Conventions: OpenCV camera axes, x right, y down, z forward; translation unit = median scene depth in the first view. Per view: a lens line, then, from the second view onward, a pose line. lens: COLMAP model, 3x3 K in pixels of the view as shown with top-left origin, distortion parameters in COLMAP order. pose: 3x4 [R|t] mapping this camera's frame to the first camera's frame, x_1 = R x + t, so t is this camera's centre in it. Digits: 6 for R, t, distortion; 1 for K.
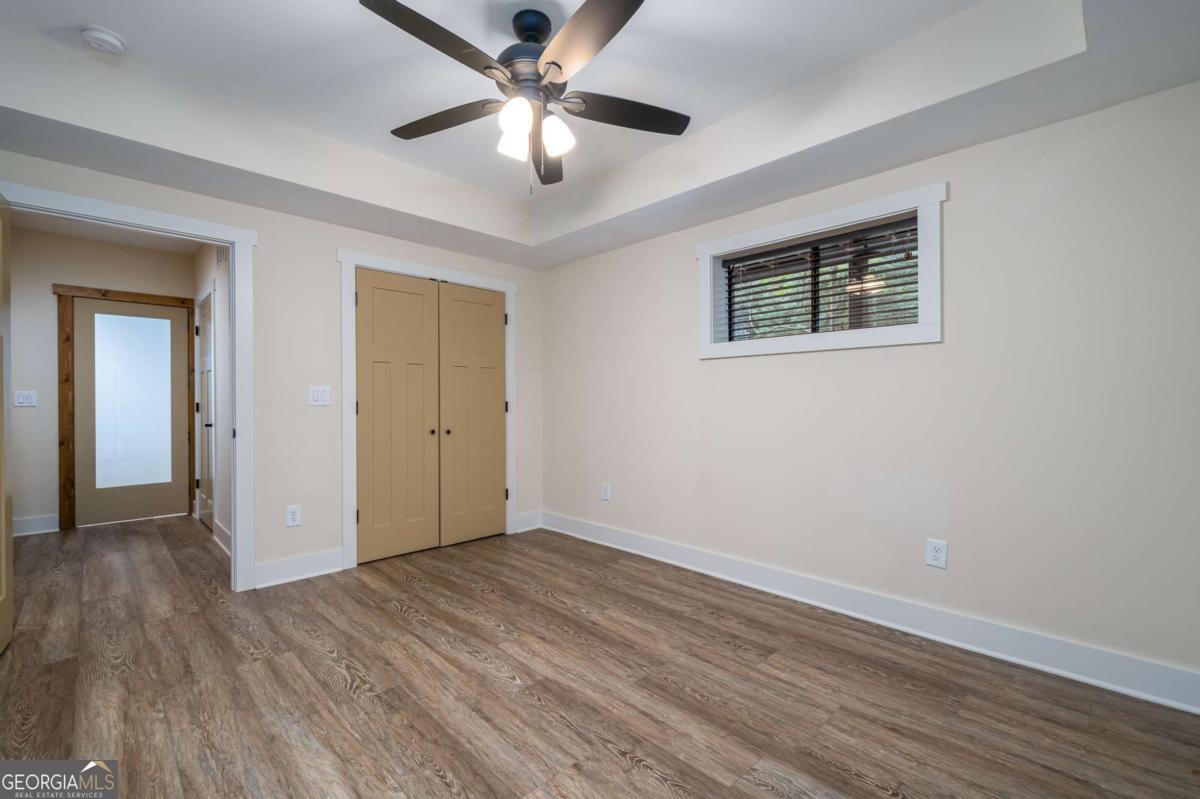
lens RADIAL K [[516.1, 0, 605.3], [0, 516.1, 403.1], [0, 0, 1]] dist [0.003176, 0.000118]
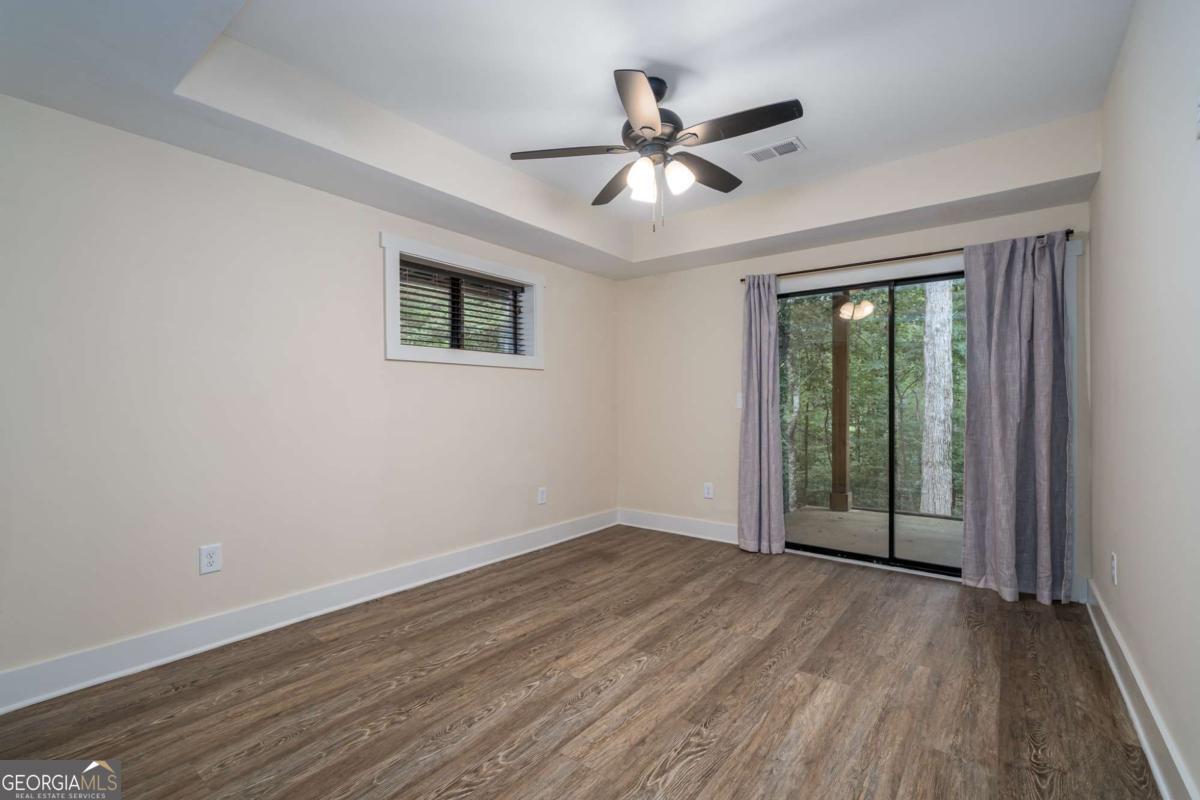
lens RADIAL K [[516.1, 0, 605.4], [0, 516.1, 400.8], [0, 0, 1]] dist [0.003176, 0.000118]
pose [[-0.125565, 0.006884, 0.992062, -1.091911], [0.004285, 0.999970, -0.006396, -0.004969], [-0.992076, 0.003448, -0.125591, 1.055353]]
